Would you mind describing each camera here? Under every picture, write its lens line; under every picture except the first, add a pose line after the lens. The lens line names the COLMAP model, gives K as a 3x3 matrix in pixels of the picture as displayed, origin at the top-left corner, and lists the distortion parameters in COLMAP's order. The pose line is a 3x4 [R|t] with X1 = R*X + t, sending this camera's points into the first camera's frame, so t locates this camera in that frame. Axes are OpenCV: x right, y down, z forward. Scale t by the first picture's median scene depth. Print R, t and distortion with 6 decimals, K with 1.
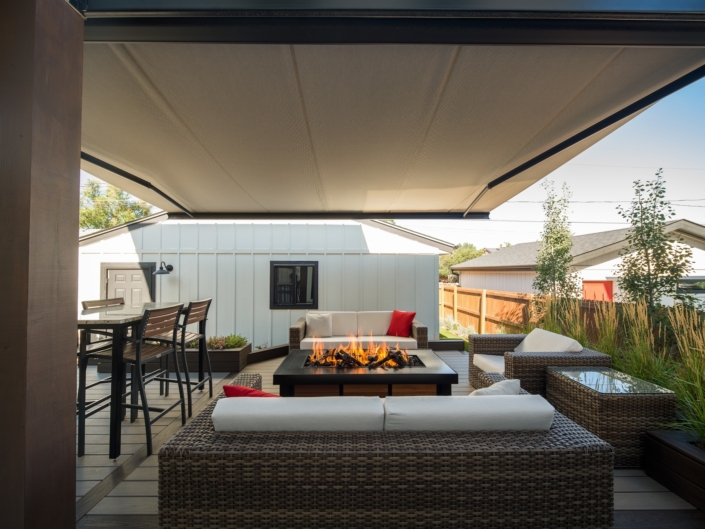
lens RADIAL K [[280.4, 0, 357.5], [0, 280.4, 267.2], [0, 0, 1]] dist [-0.003728, -0.000959]
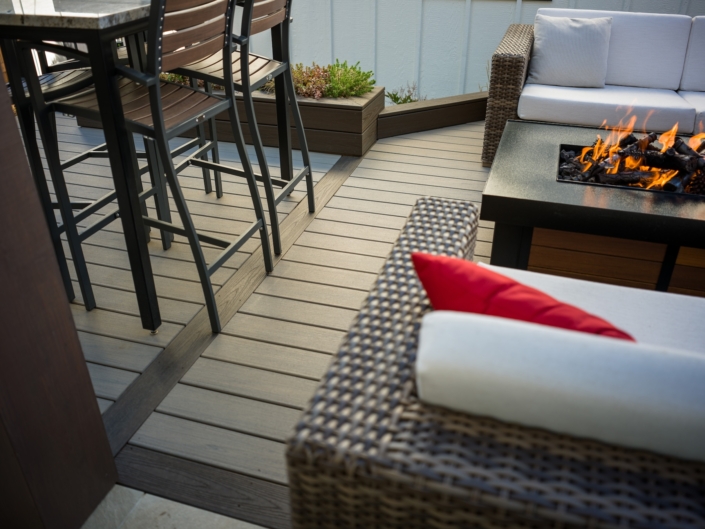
lens RADIAL K [[626.0, 0, 354.0], [0, 626.0, 261.2], [0, 0, 1]] dist [0.011659, -0.005756]
pose [[0.947389, 0.156765, -0.279068, -0.214524], [0.012216, 0.853513, 0.520928, 0.032598], [0.319852, -0.496930, 0.806694, 0.246222]]
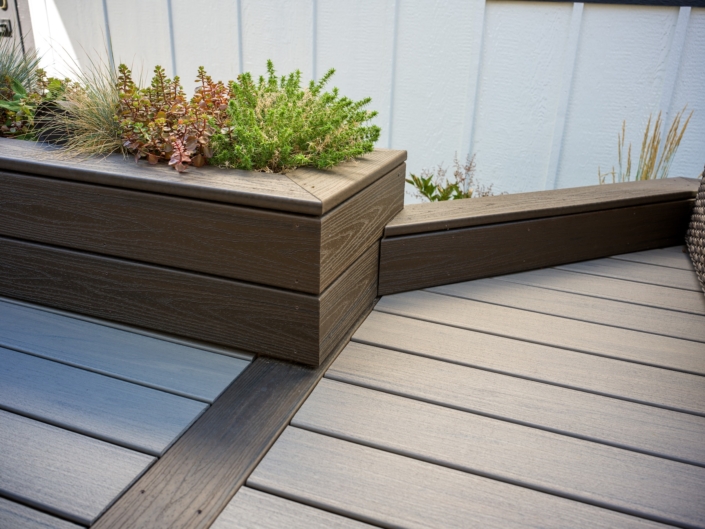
lens RADIAL K [[626.0, 0, 351.1], [0, 626.0, 268.3], [0, 0, 1]] dist [0.011659, -0.005756]
pose [[0.930318, 0.169026, -0.325481, -0.468326], [-0.024134, 0.913758, 0.405542, 0.318824], [0.365958, -0.369428, 0.854165, 1.128796]]
